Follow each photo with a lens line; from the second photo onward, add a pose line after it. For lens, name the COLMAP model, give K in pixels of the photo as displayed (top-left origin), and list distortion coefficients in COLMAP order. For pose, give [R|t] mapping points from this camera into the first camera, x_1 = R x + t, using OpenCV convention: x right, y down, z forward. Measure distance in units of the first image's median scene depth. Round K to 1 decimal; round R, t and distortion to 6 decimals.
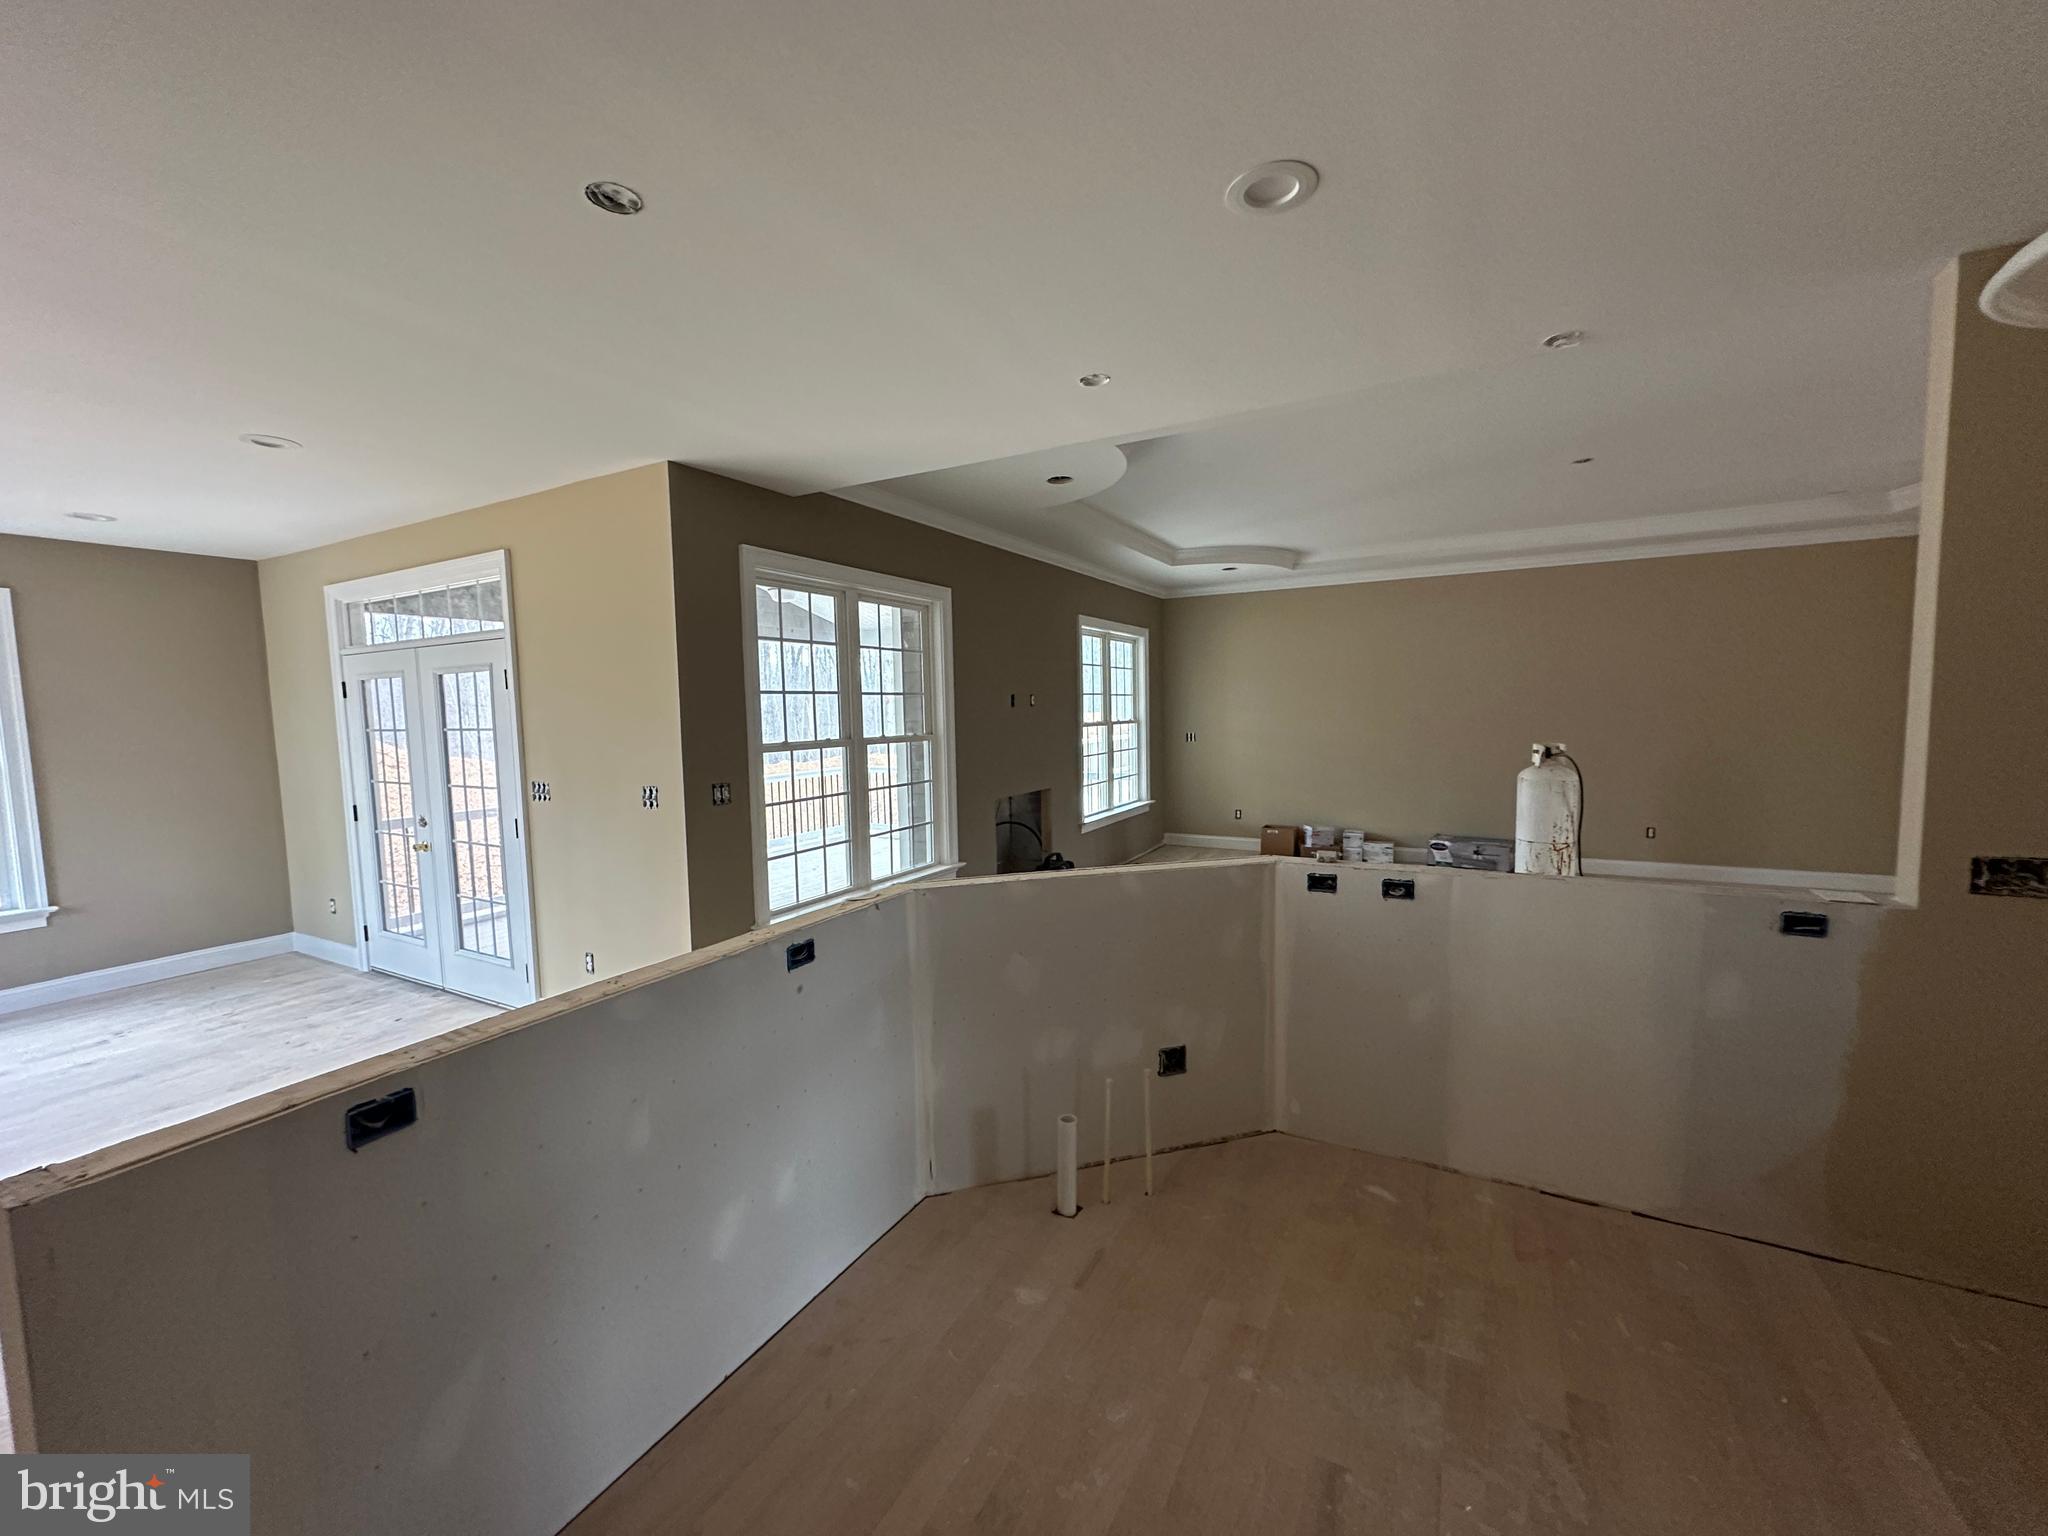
lens RADIAL K [[812.3, 0, 1027.4], [0, 812.3, 772.0], [0, 0, 1]] dist [-0.002698, -0.000477]
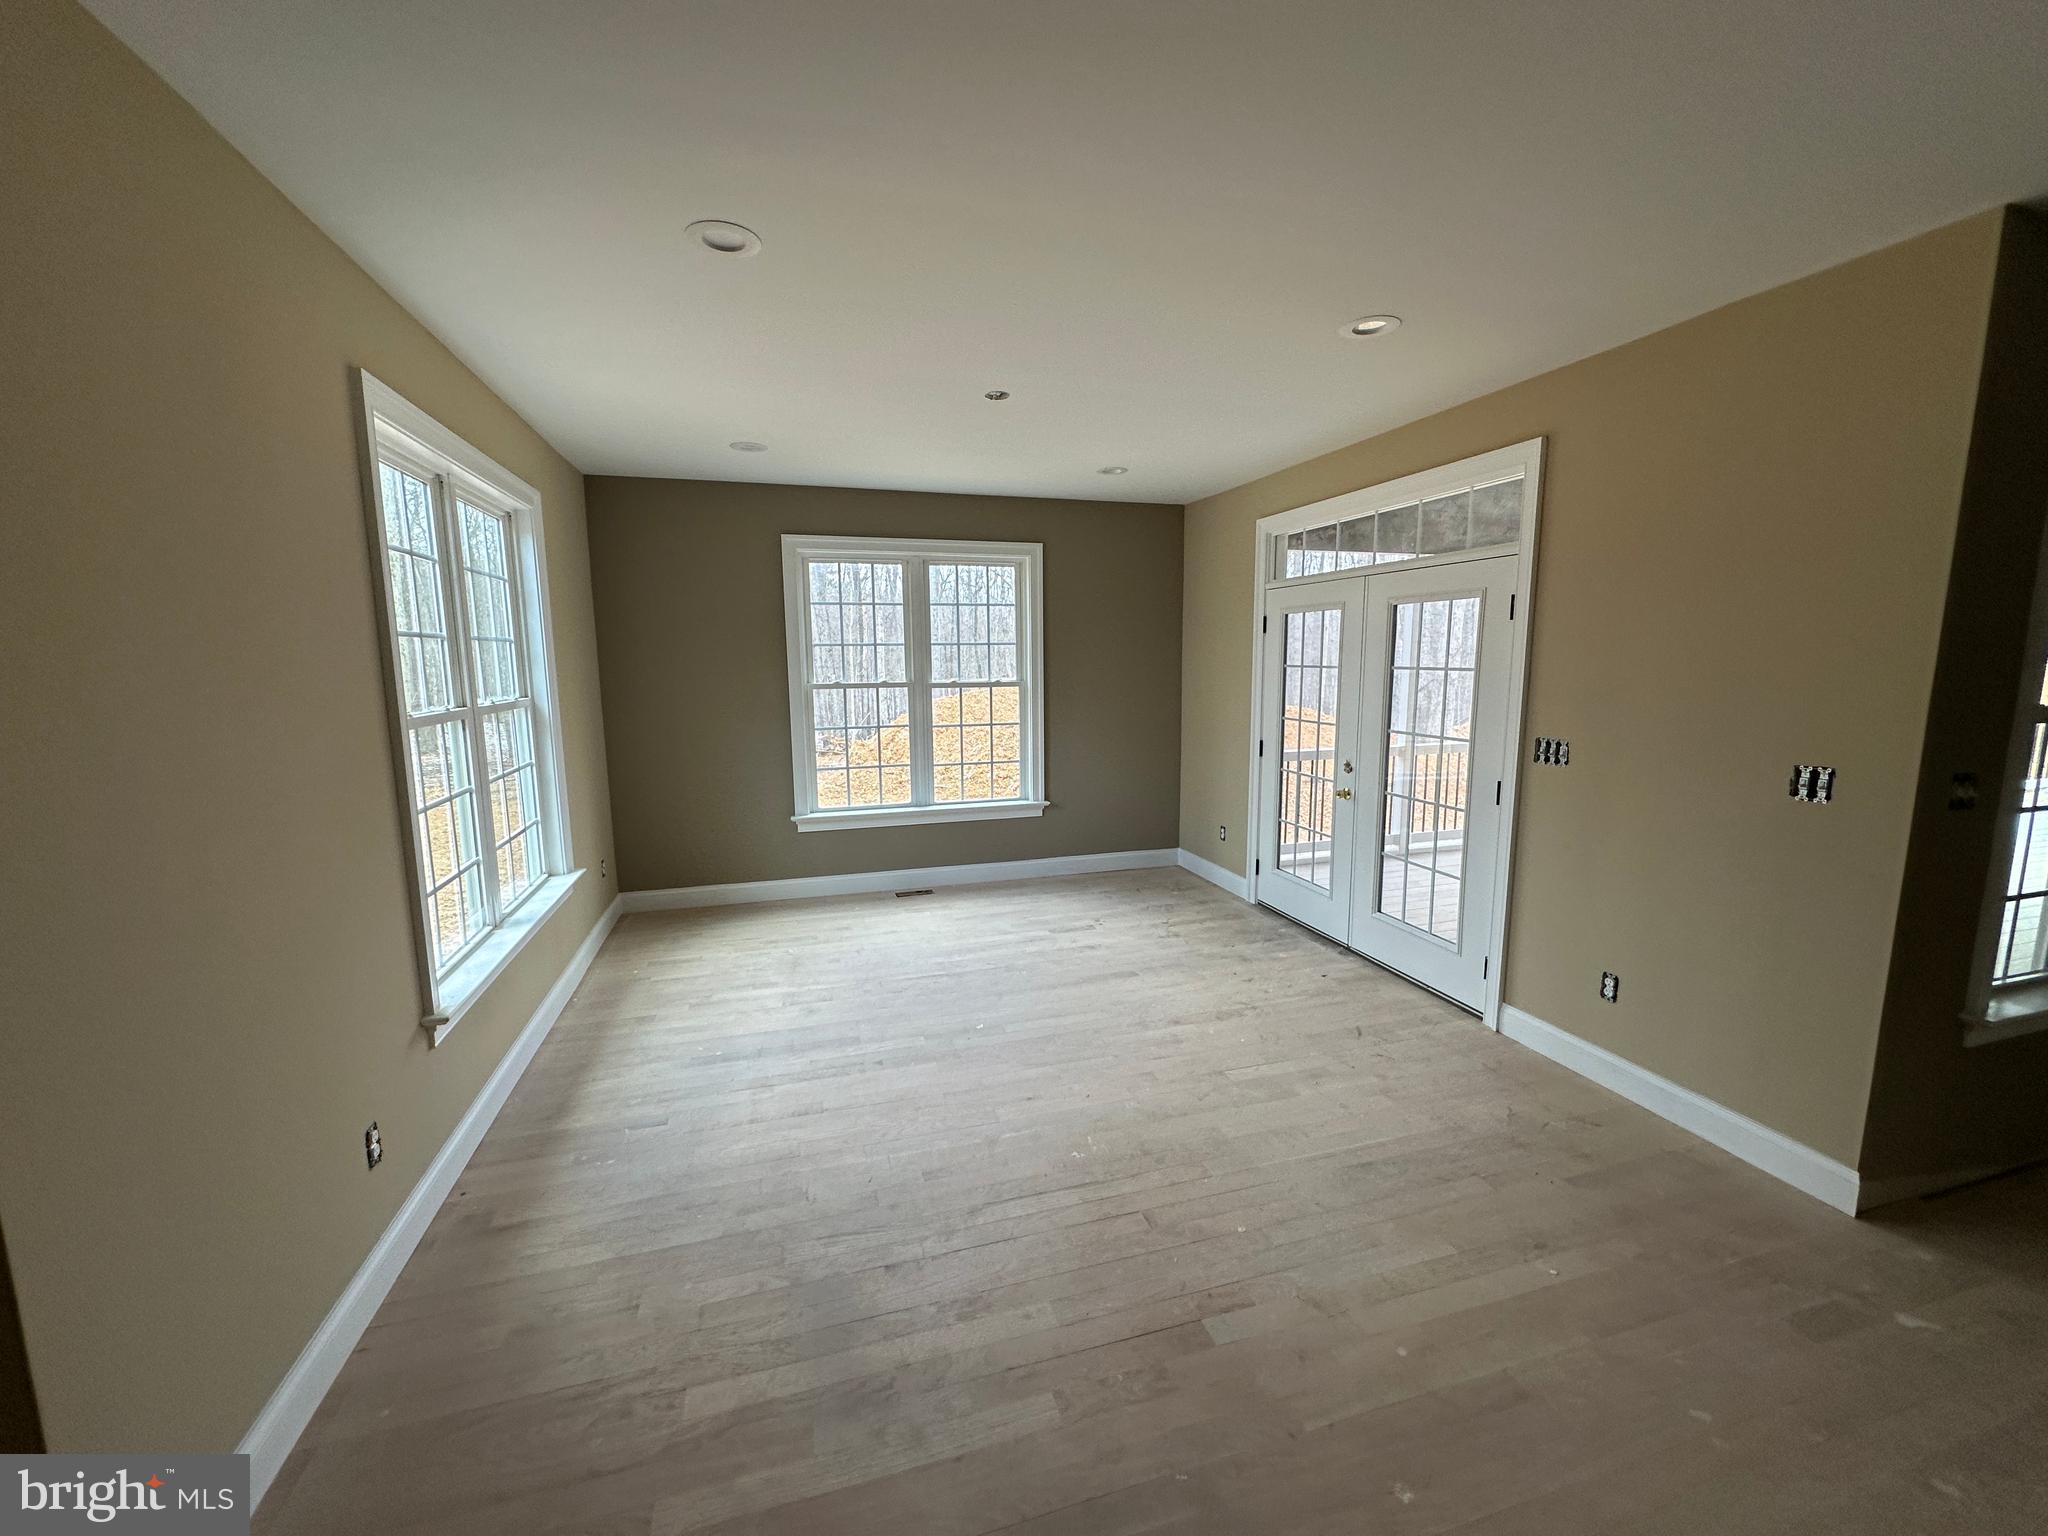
lens RADIAL K [[812.4, 0, 1024.0], [0, 812.4, 768.0], [0, 0, 1]] dist [-0.002151, -0.000139]
pose [[0.715176, 0.113677, -0.689638, -0.374884], [-0.066645, 0.993281, 0.094616, -0.000459], [0.695759, -0.021707, 0.717947, 0.078673]]
